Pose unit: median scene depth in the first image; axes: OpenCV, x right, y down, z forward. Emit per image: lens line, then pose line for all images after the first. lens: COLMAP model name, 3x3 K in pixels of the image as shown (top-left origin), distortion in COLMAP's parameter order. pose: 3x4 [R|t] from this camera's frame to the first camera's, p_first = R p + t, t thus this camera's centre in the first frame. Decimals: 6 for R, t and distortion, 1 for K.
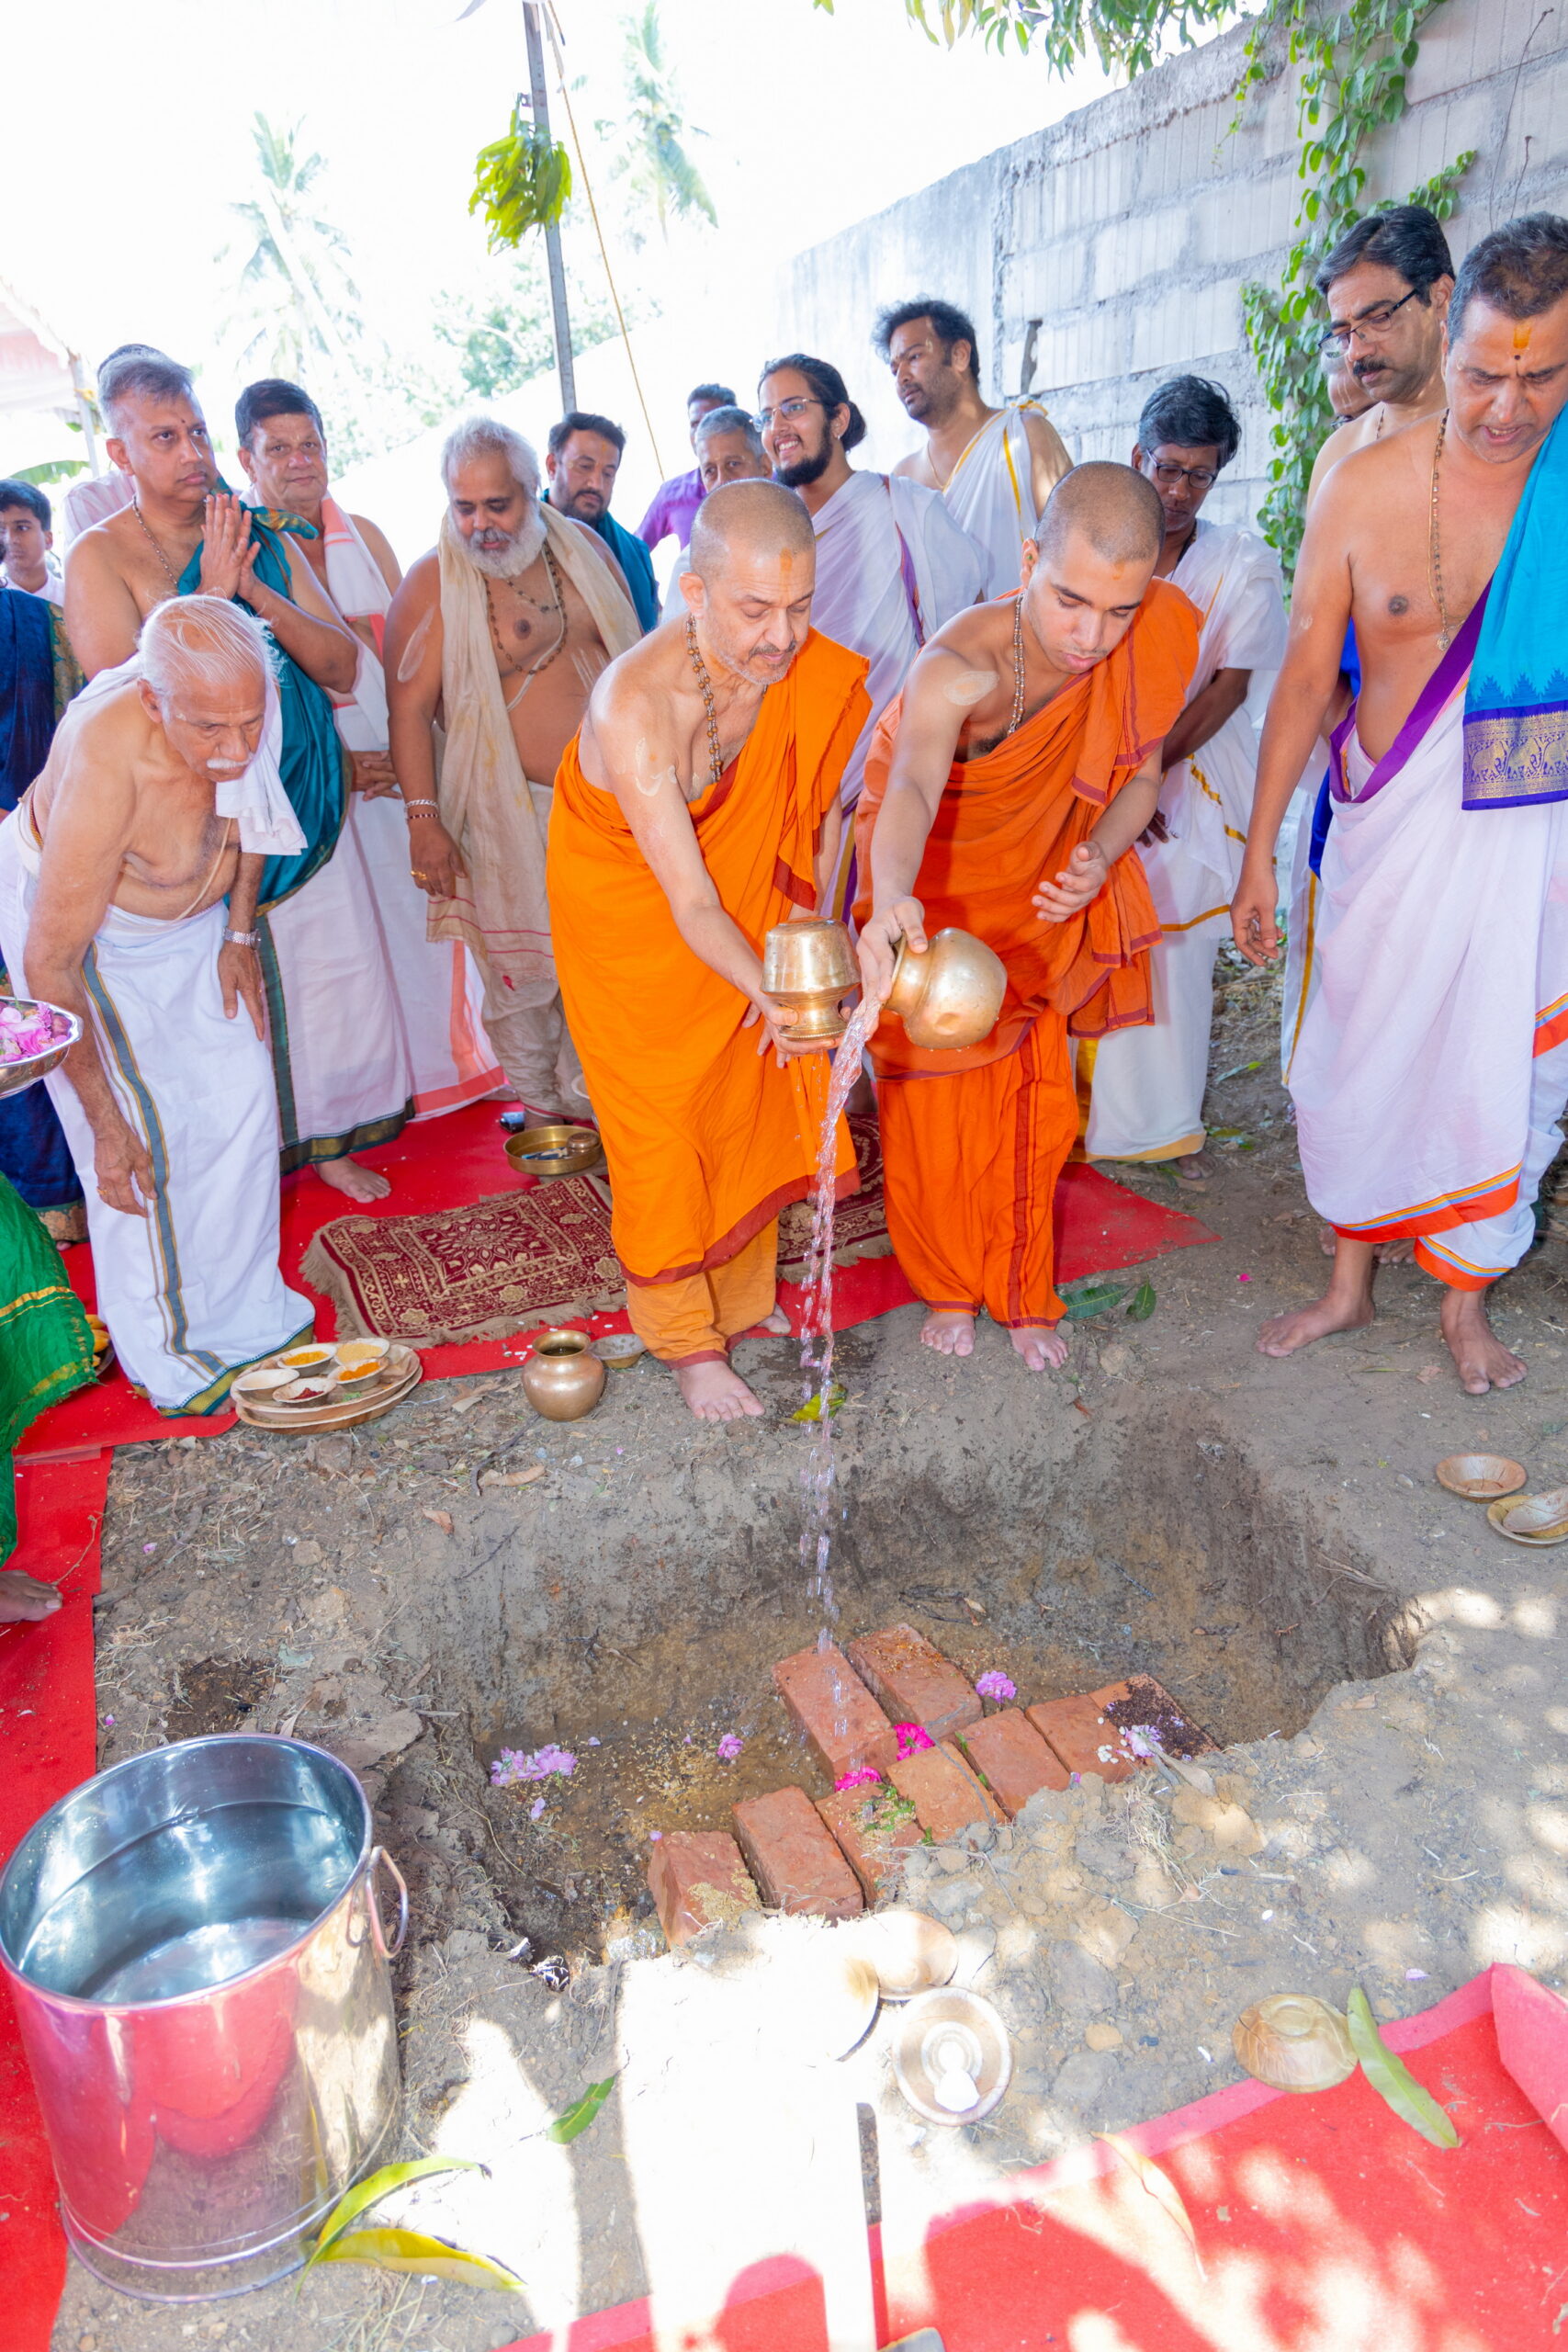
lens RADIAL K [[1636.5, 0, 784.0], [0, 1636.5, 1176.0], [0, 0, 1]] dist [-0.003775, 0.020066]
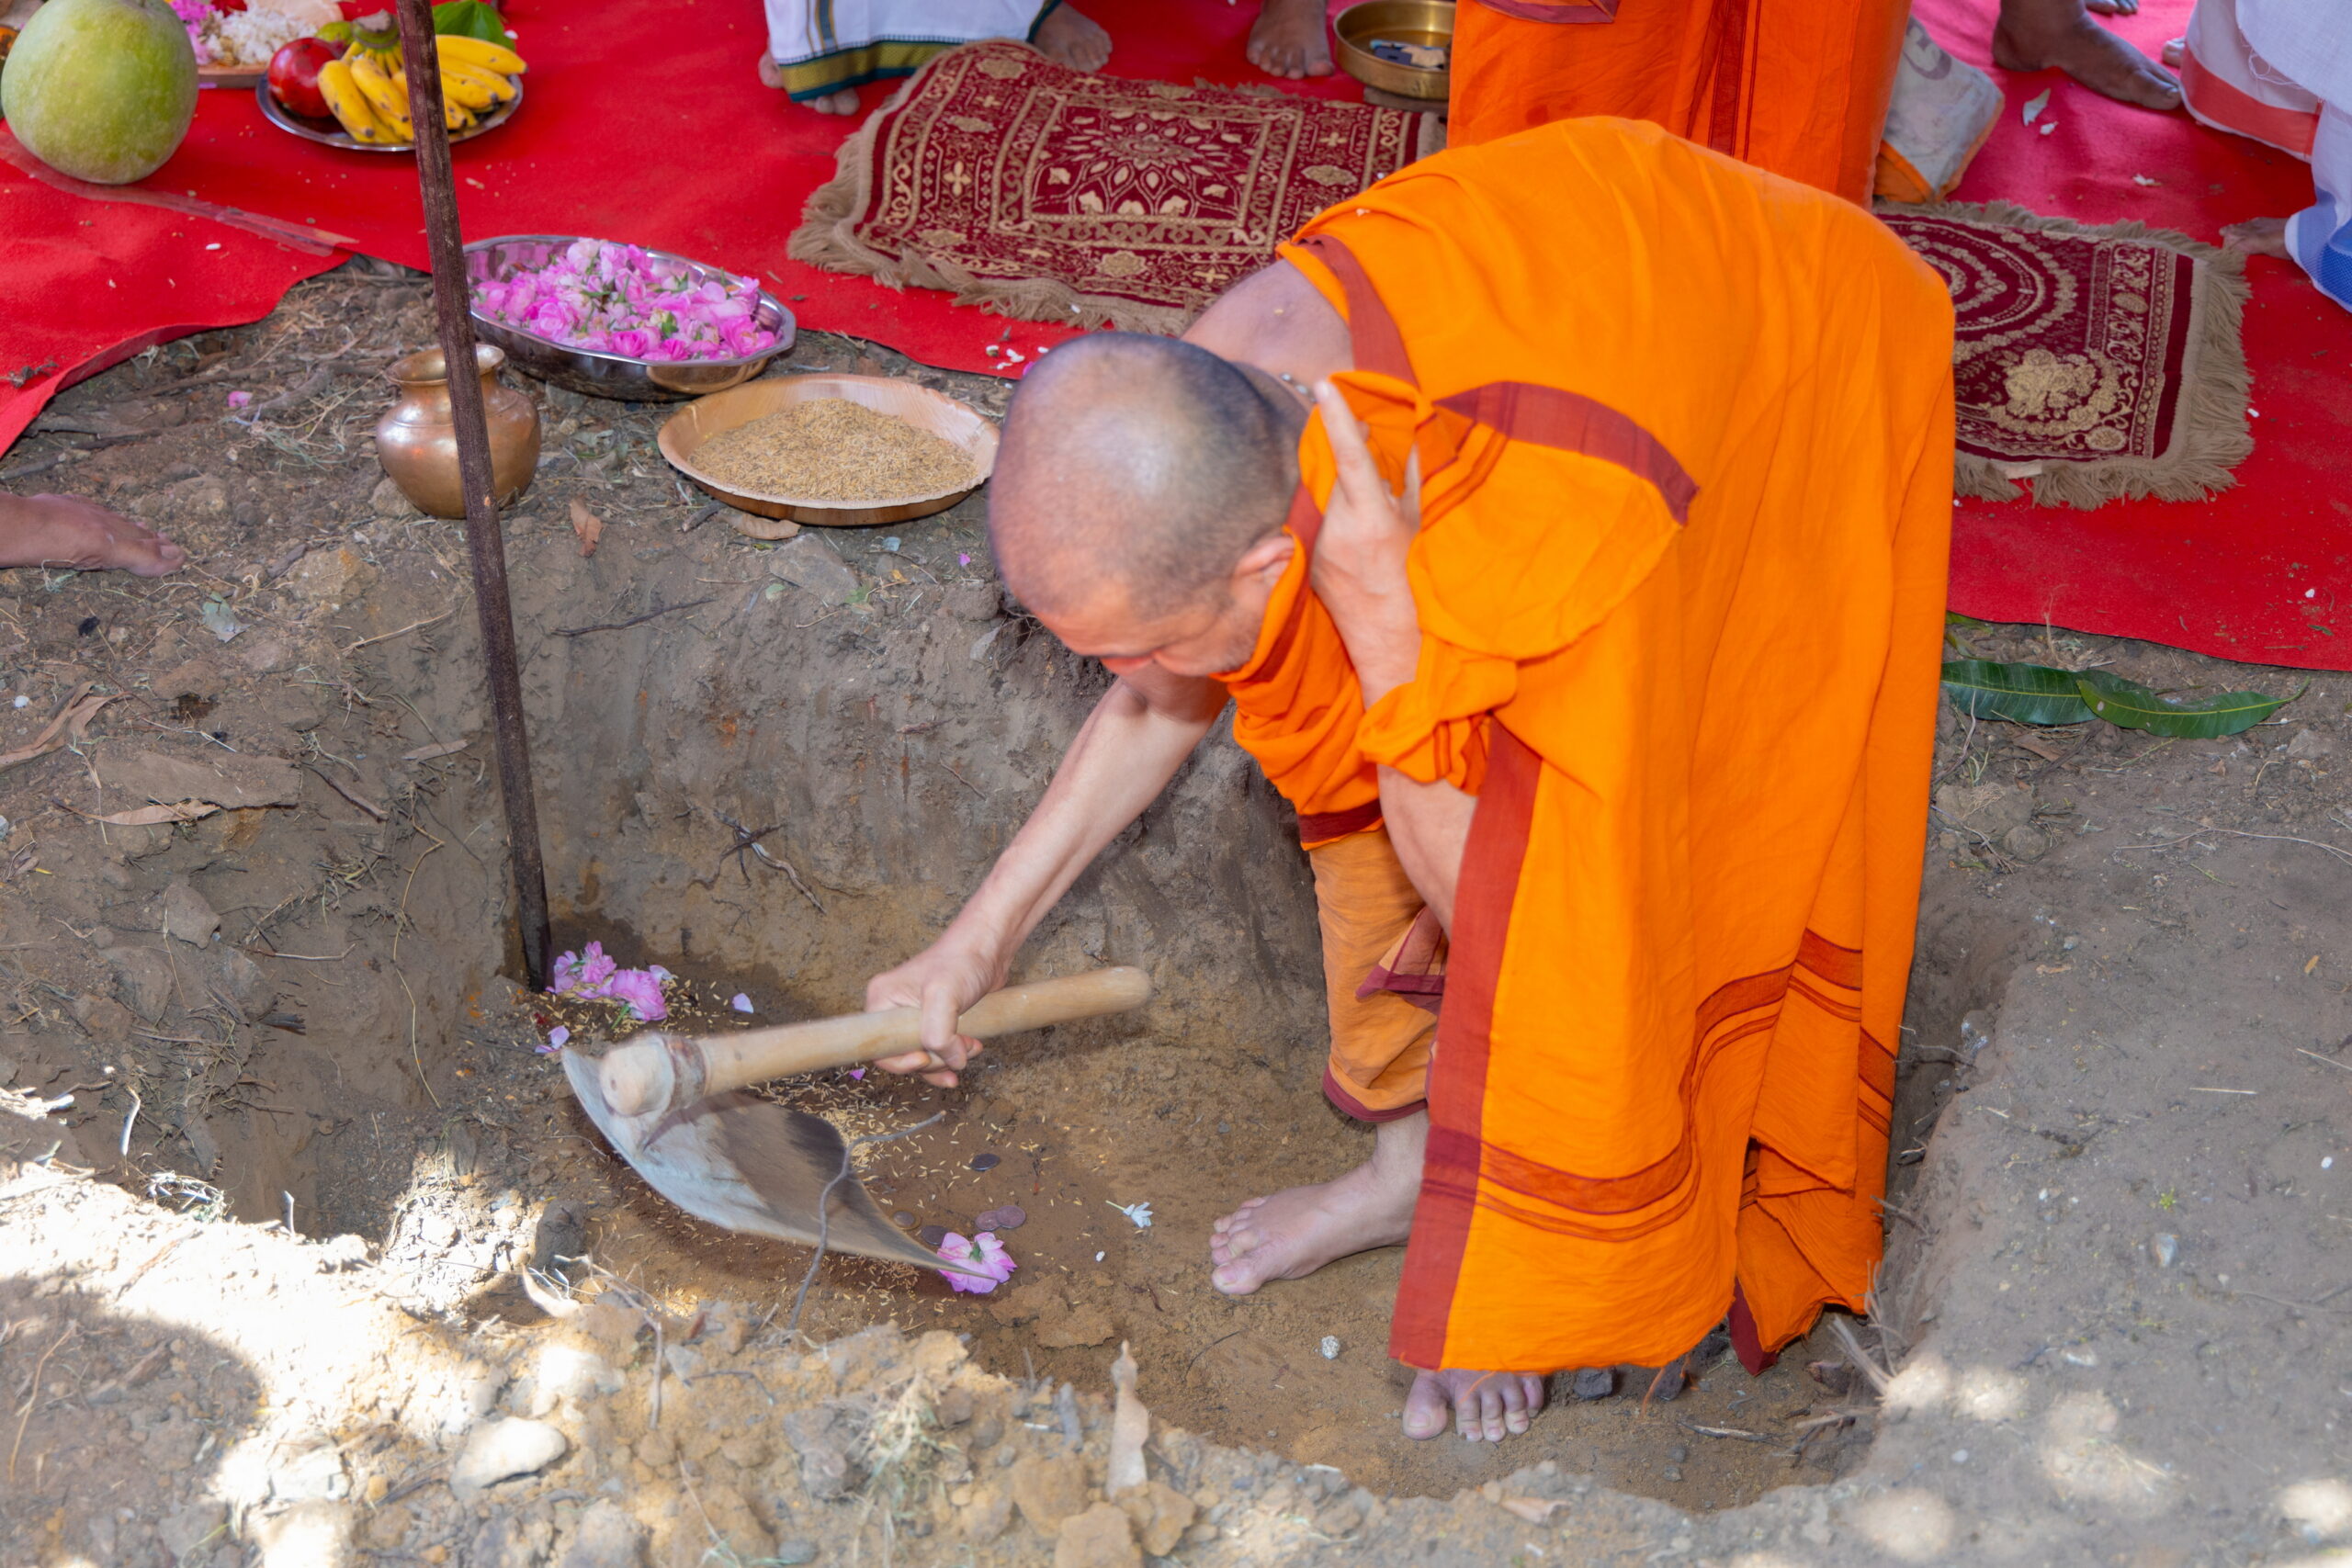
lens RADIAL K [[3306.5, 0, 1176.0], [0, 3306.5, 784.0], [0, 0, 1]] dist [0.010136, -0.022356]
pose [[0.802826, 0.401594, -0.440672, 0.305342], [-0.314964, 0.913238, 0.258446, -0.044395], [0.506229, -0.068691, 0.859659, 0.056385]]
